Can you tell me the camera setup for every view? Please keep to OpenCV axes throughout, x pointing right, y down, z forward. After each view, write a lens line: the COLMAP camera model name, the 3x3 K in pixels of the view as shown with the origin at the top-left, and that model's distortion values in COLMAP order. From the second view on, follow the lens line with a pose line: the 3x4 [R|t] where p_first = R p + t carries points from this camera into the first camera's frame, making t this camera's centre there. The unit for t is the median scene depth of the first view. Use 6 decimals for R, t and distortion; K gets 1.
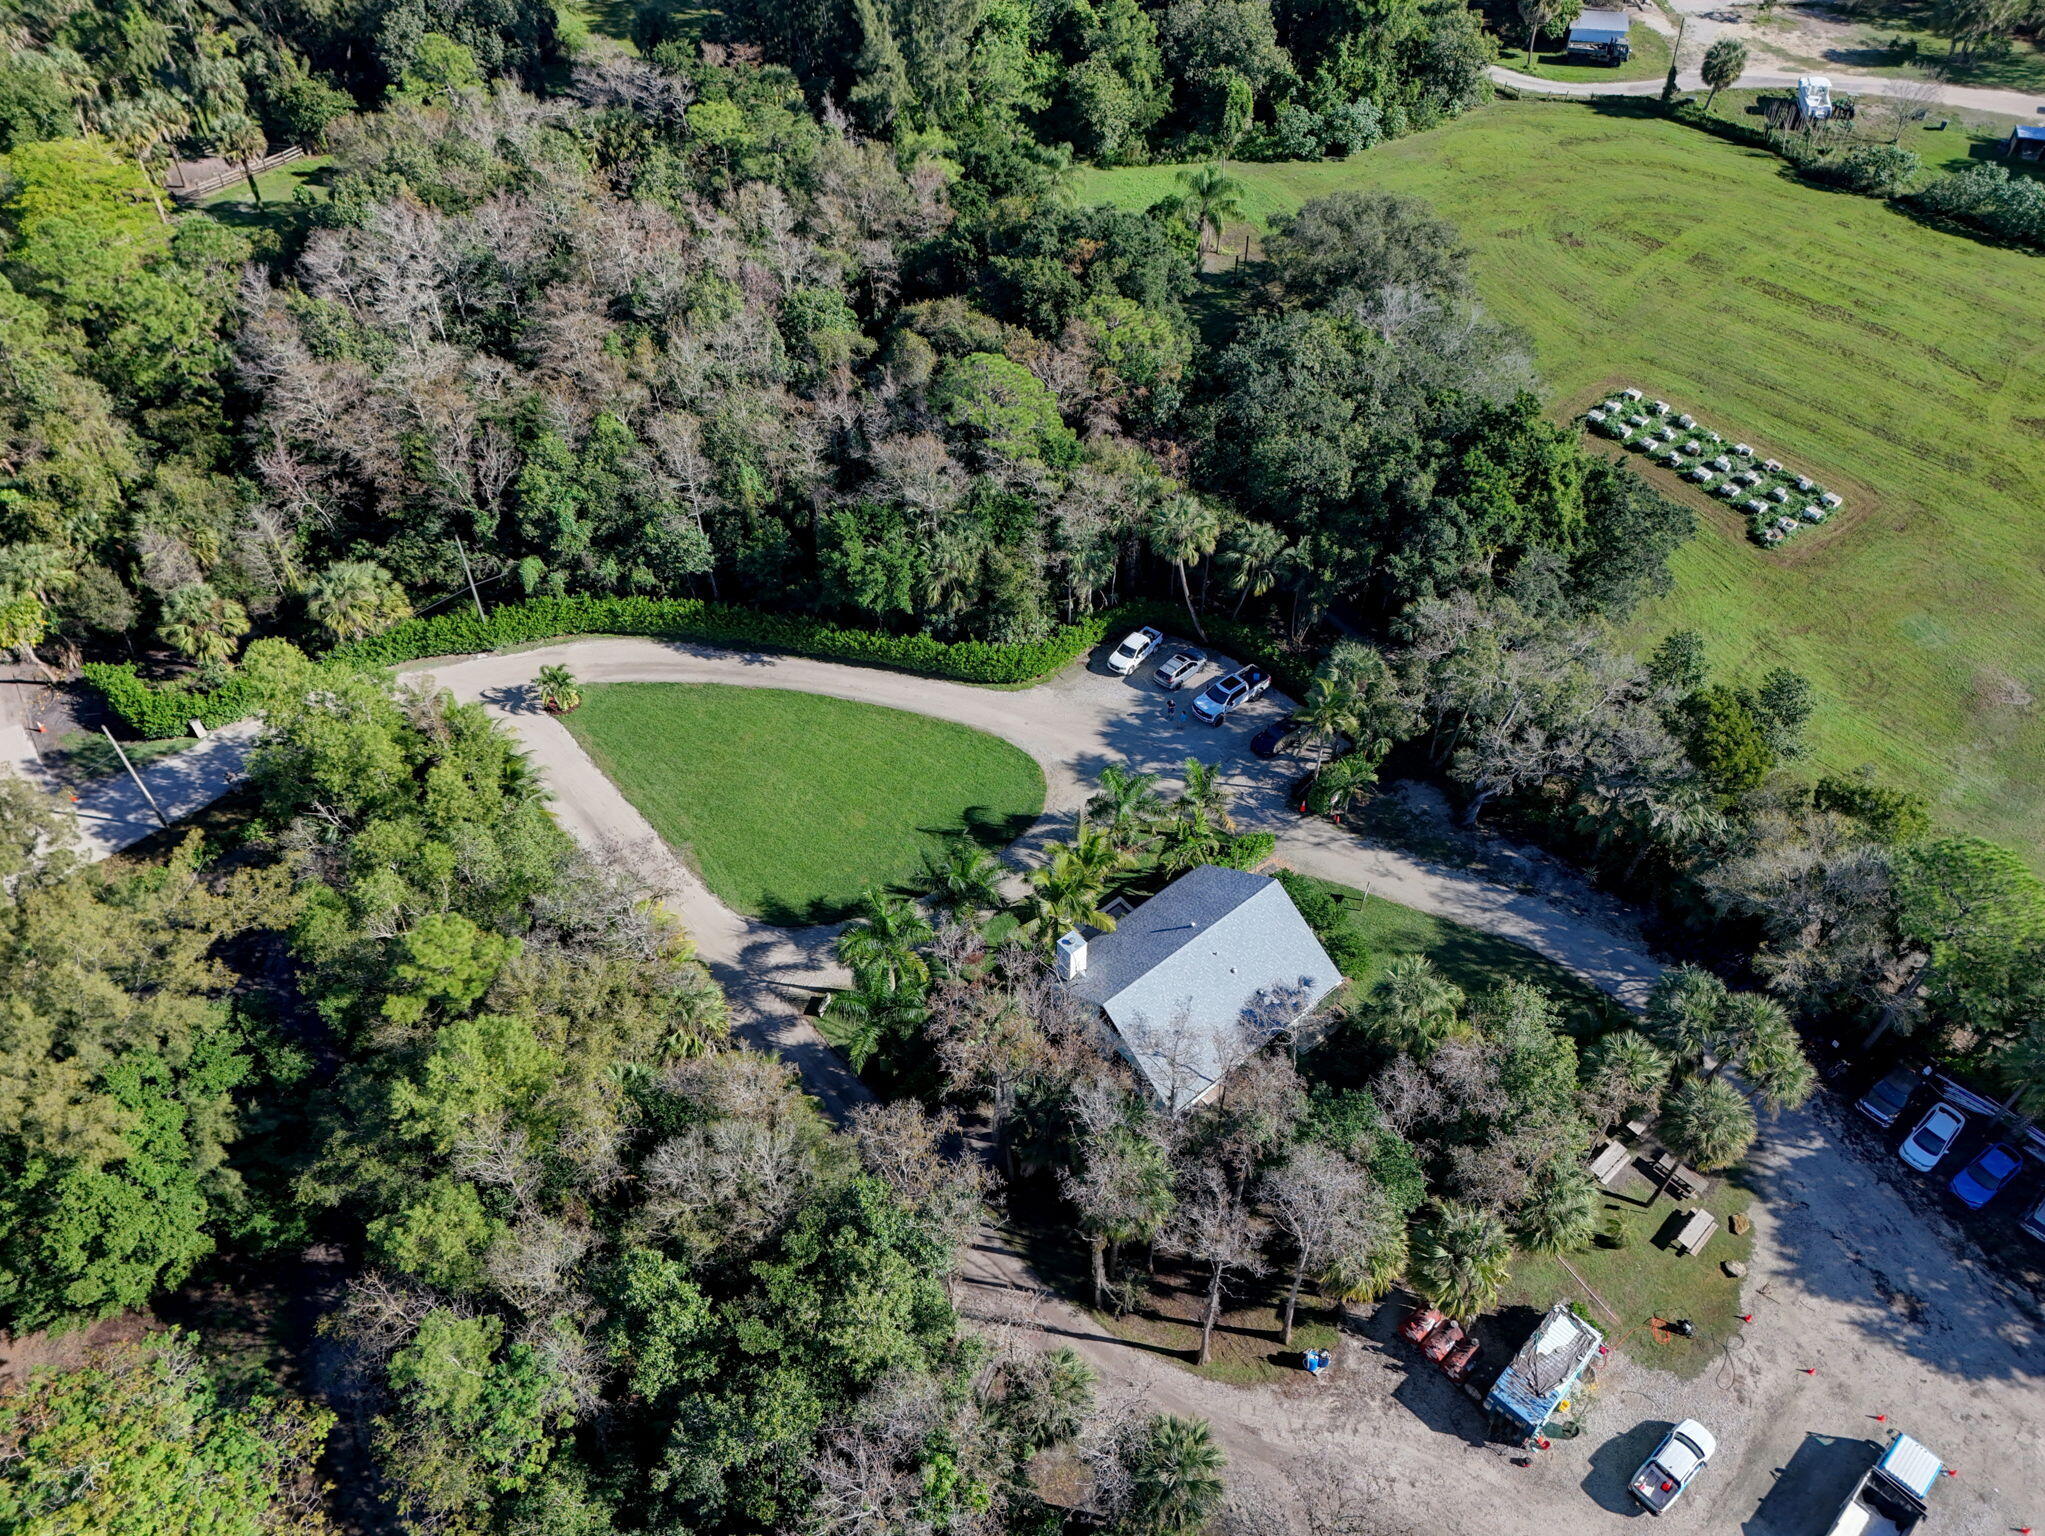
lens RADIAL K [[1486.3, 0, 1022.5], [0, 1486.3, 768.0], [0, 0, 1]] dist [0.091940, -0.089525]
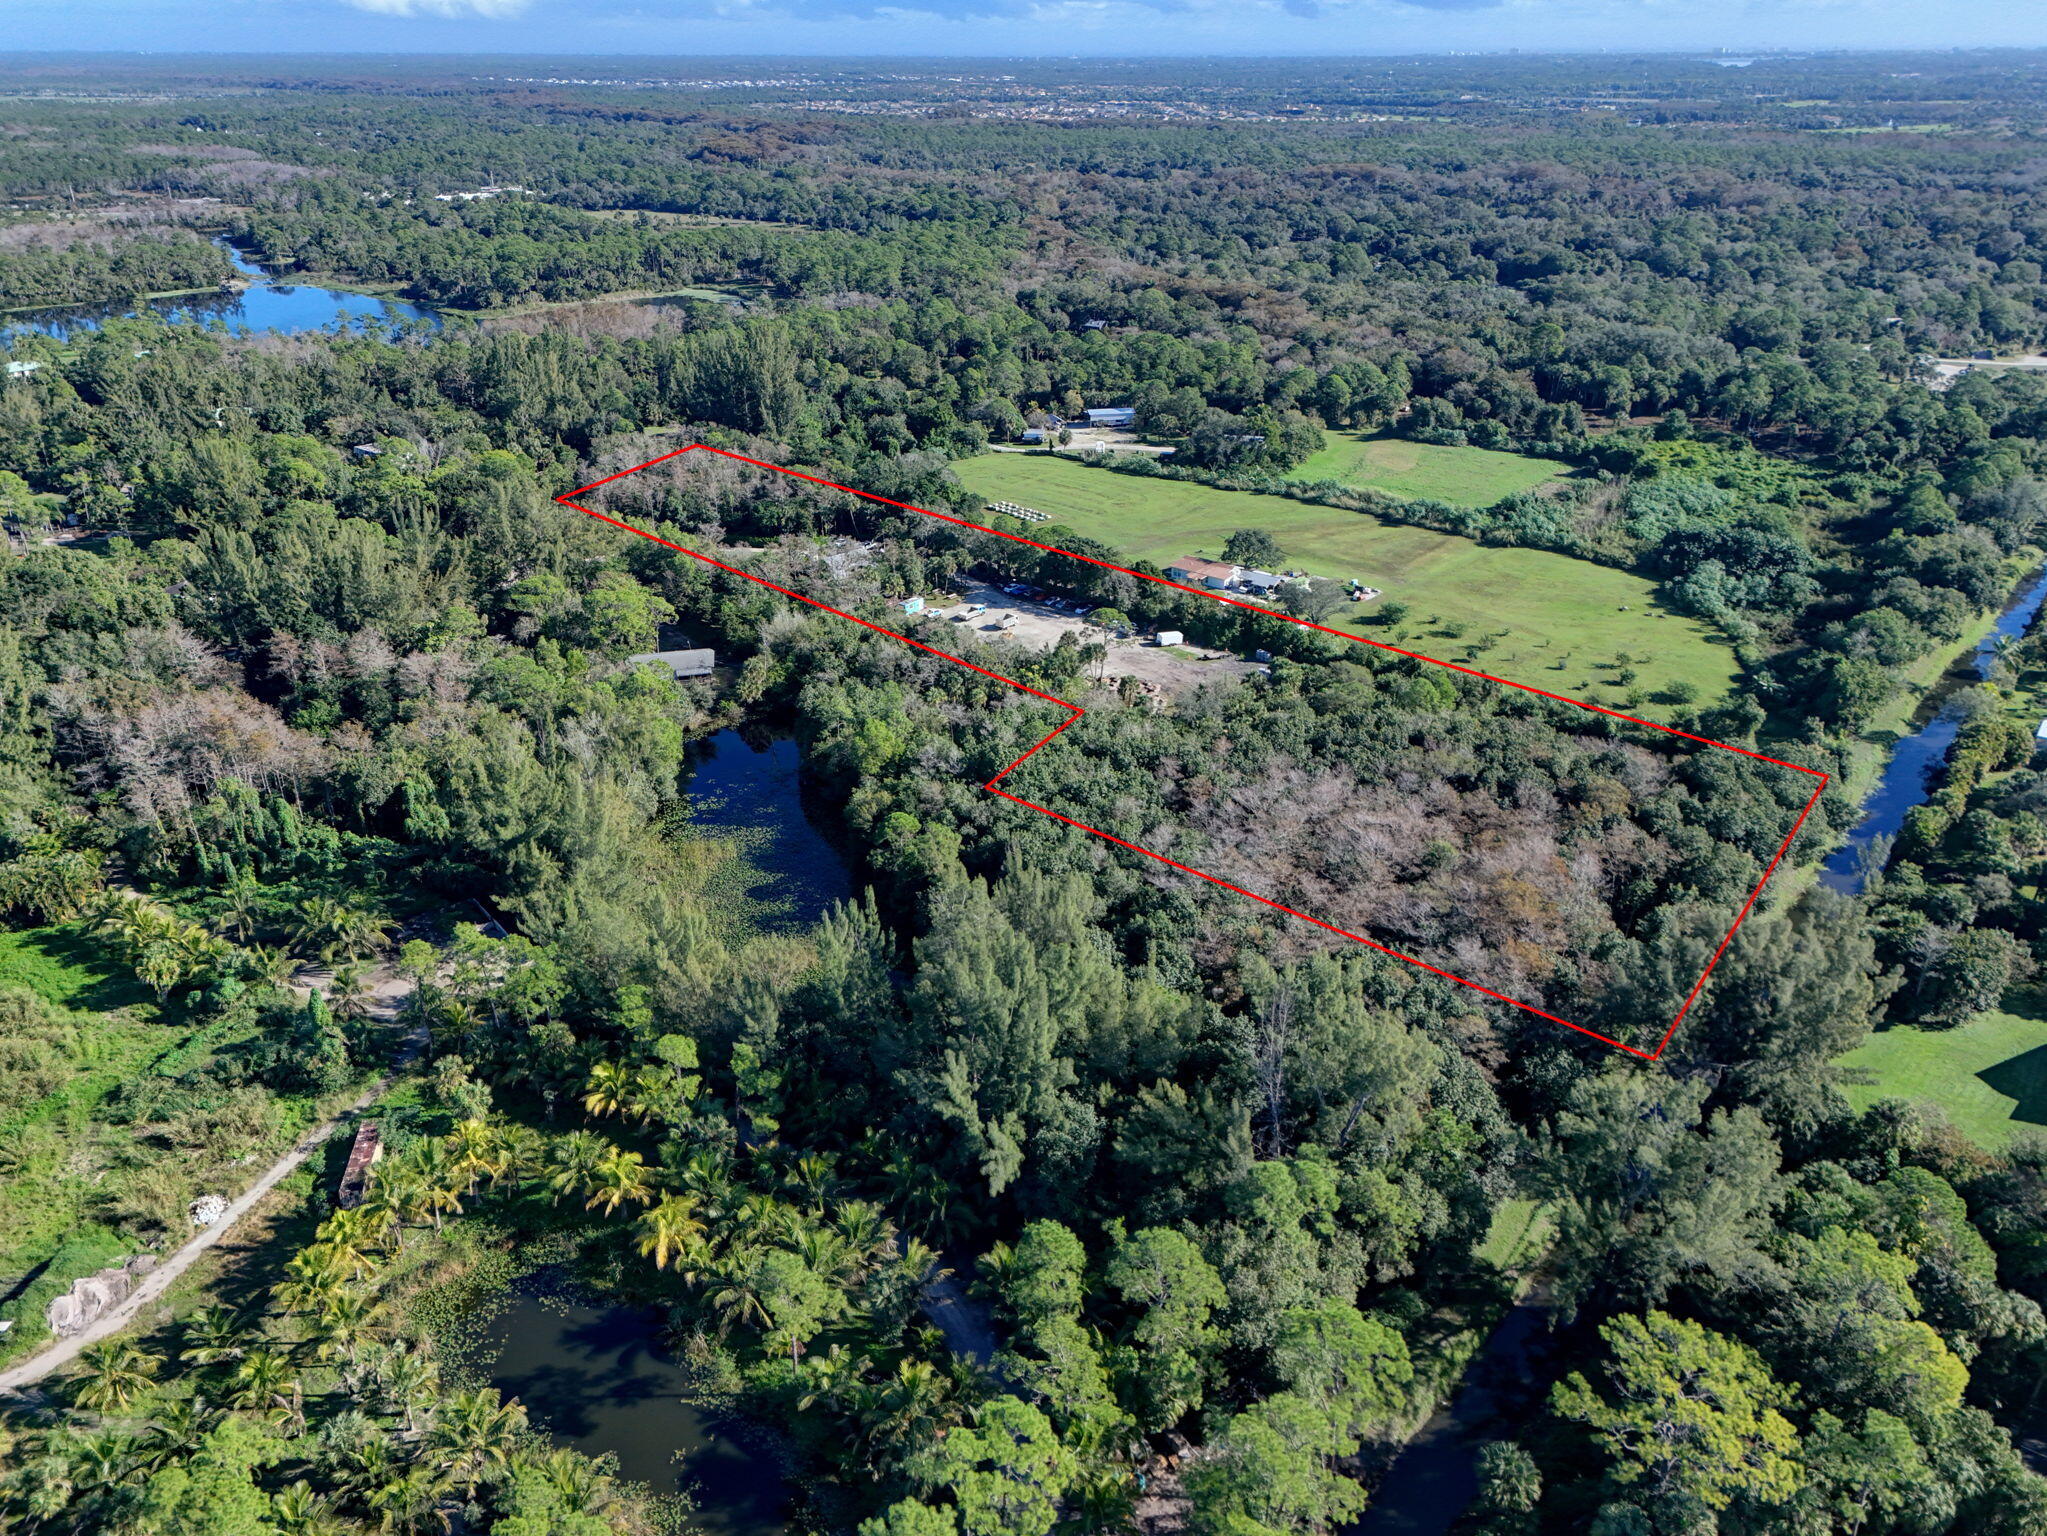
lens RADIAL K [[1487.8, 0, 1023.5], [0, 1487.8, 768.0], [0, 0, 1]] dist [0.091940, -0.089525]
pose [[0.996050, -0.035939, 0.081191, 0.181687], [0.062874, 0.931152, -0.359169, 1.578809], [-0.062693, 0.362855, 0.929734, -1.951013]]
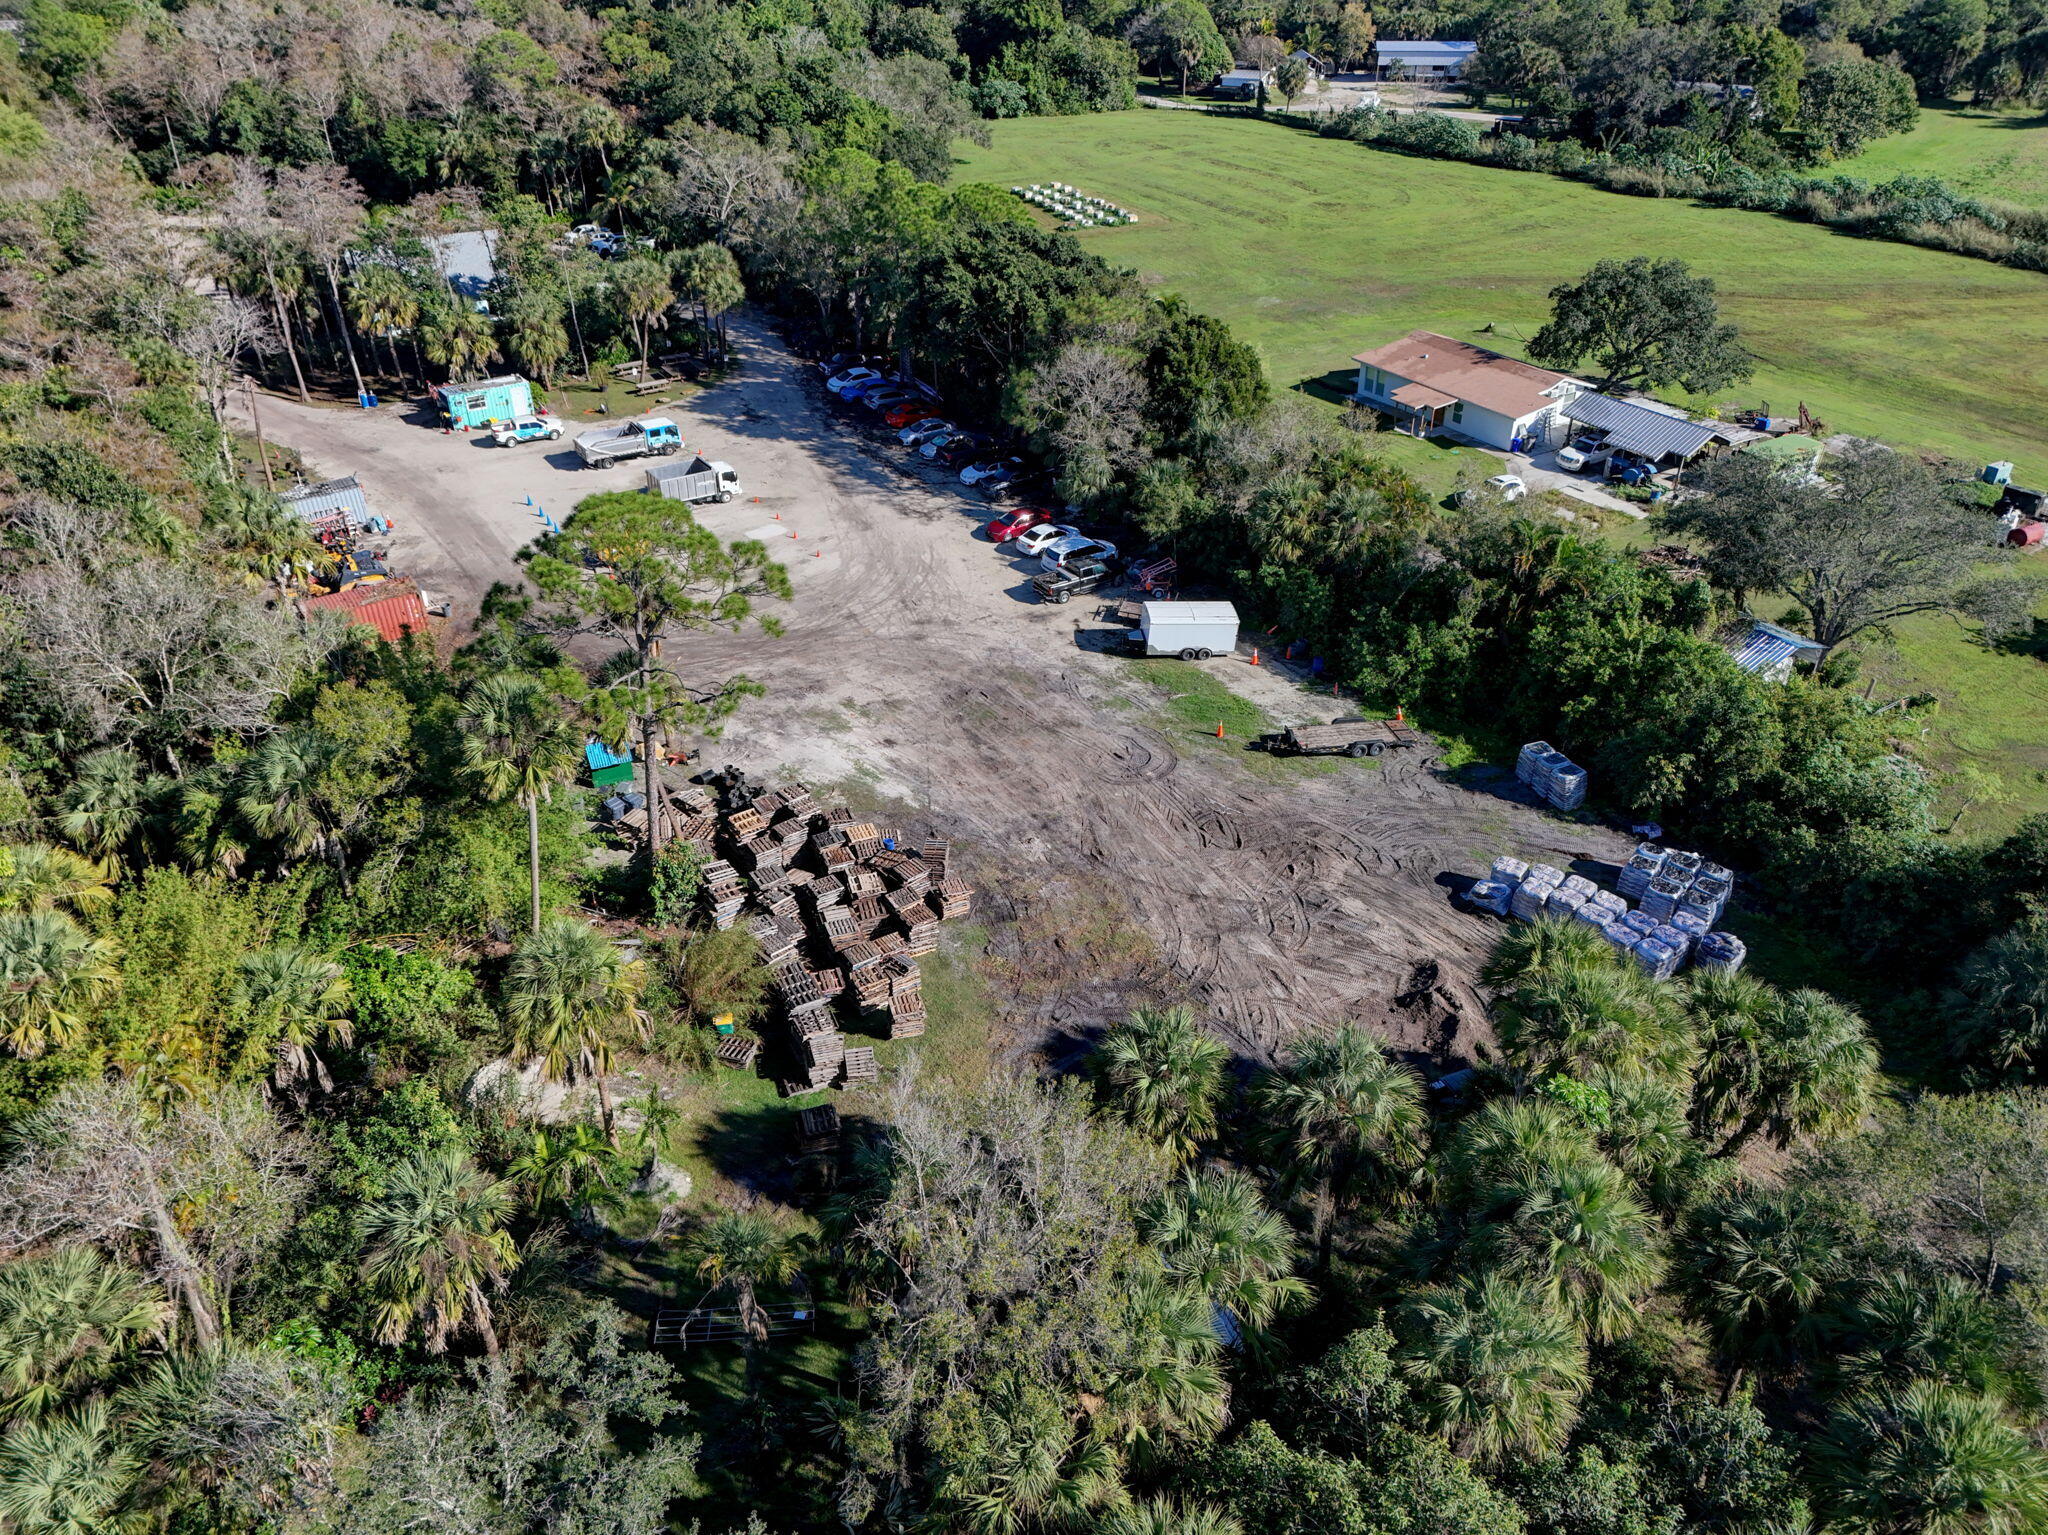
lens RADIAL K [[1488.5, 0, 1024.0], [0, 1488.5, 767.5], [0, 0, 1]] dist [0.091940, -0.089525]
pose [[0.980048, 0.110206, -0.165411, 0.722327], [-0.147855, 0.960401, -0.236156, 0.639077], [0.132835, 0.255901, 0.957533, -0.188864]]
